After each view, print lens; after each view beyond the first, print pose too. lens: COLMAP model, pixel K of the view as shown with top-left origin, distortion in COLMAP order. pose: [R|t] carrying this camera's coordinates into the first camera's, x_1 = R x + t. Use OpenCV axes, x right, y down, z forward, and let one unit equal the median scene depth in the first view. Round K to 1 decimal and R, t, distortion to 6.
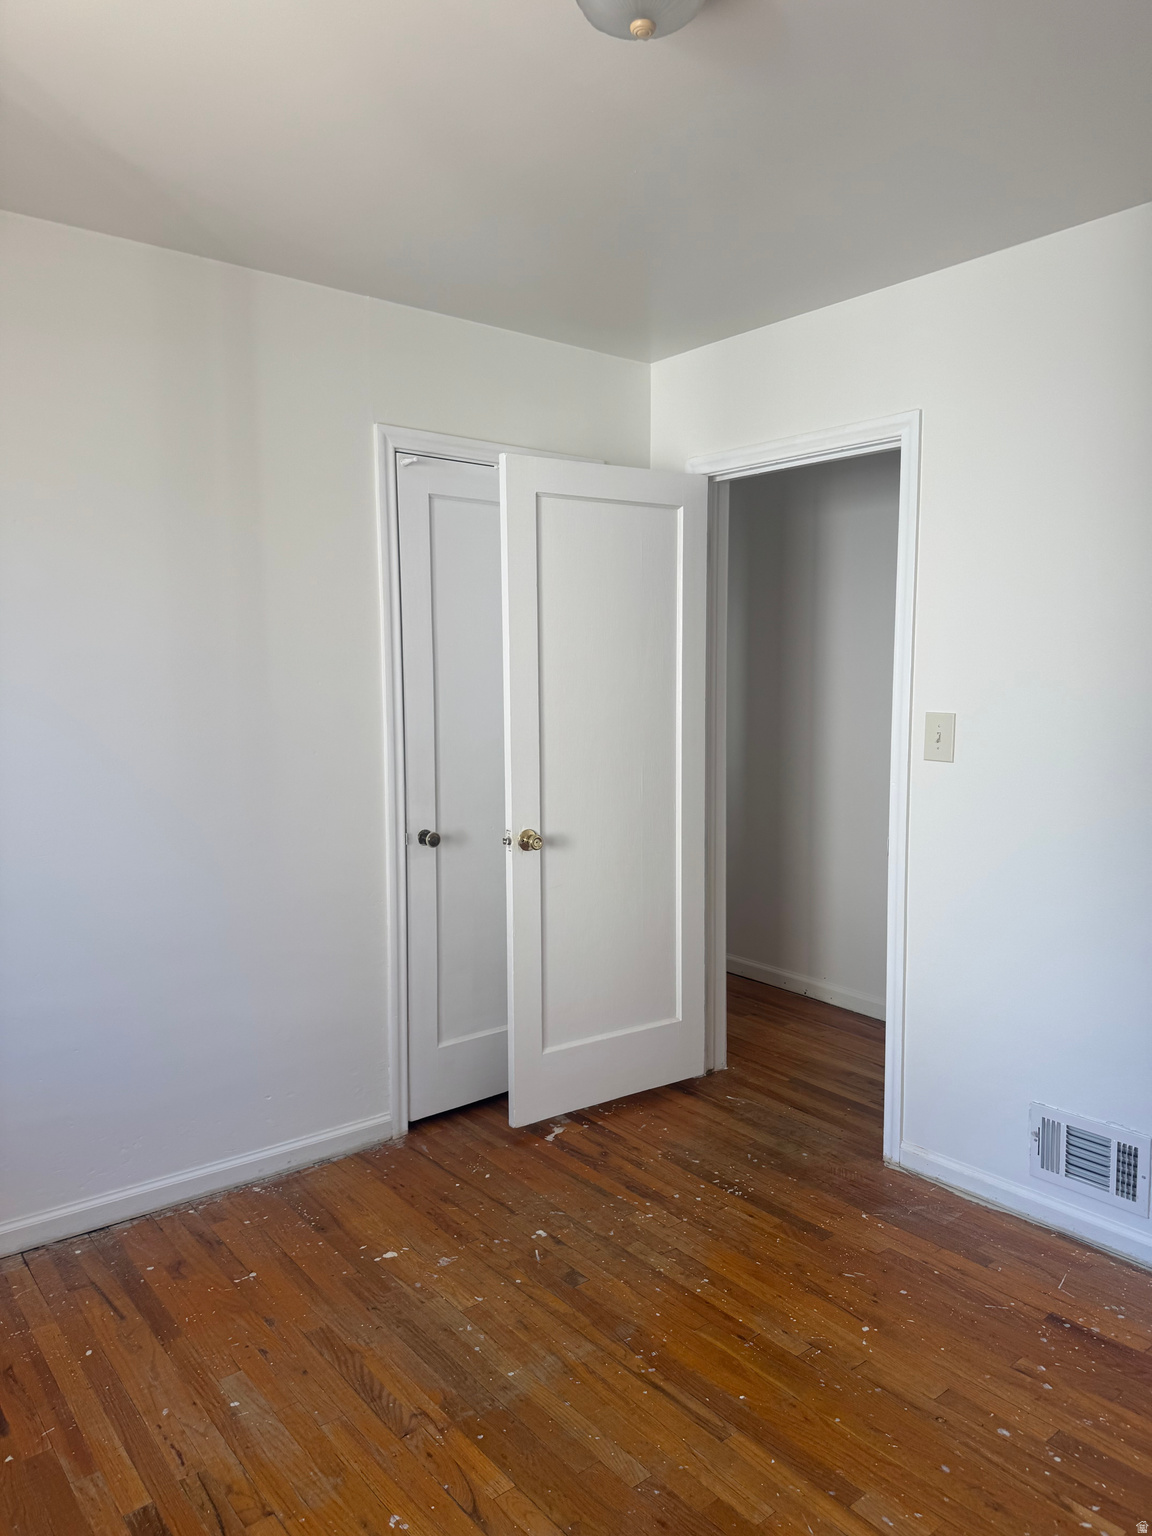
lens RADIAL K [[1085.4, 0, 577.9], [0, 1085.4, 768.2], [0, 0, 1]] dist [0.054038, -0.072258]
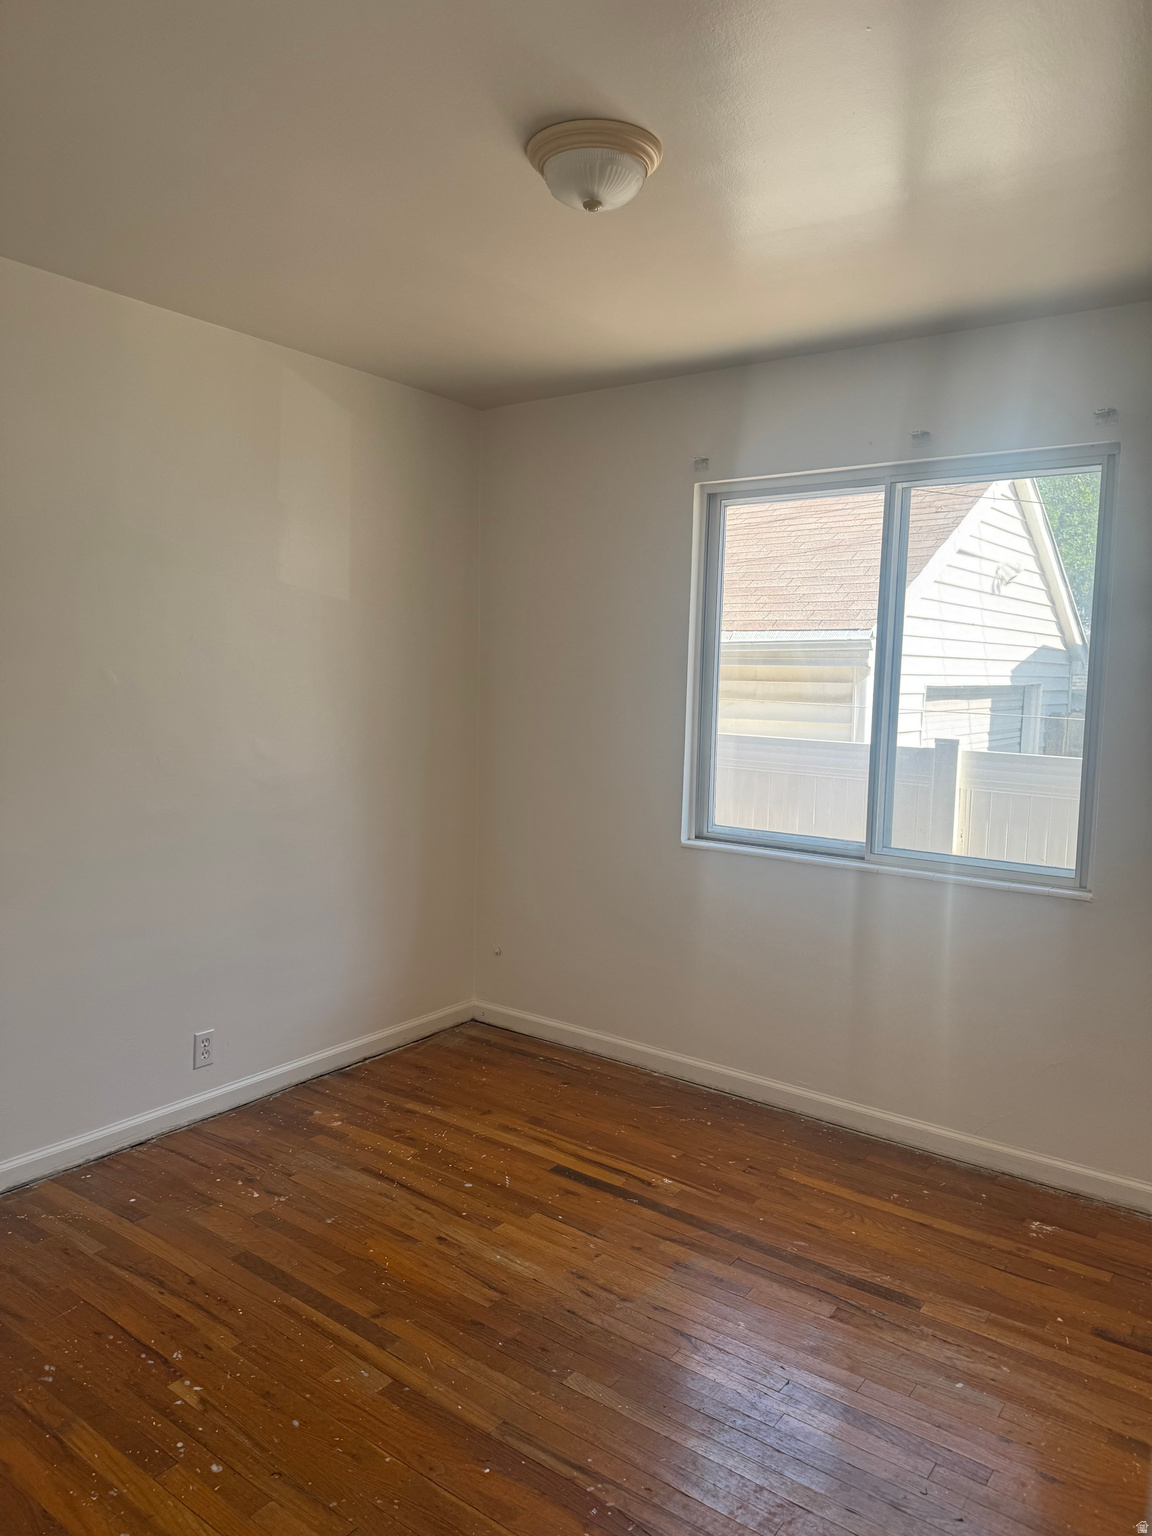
lens RADIAL K [[1085.4, 0, 583.4], [0, 1085.4, 775.5], [0, 0, 1]] dist [0.054038, -0.072258]
pose [[-0.966078, 0.001800, -0.258244, 0.328225], [-0.042166, 0.985457, 0.164610, -0.167747], [0.254785, 0.169915, -0.951953, 1.915811]]
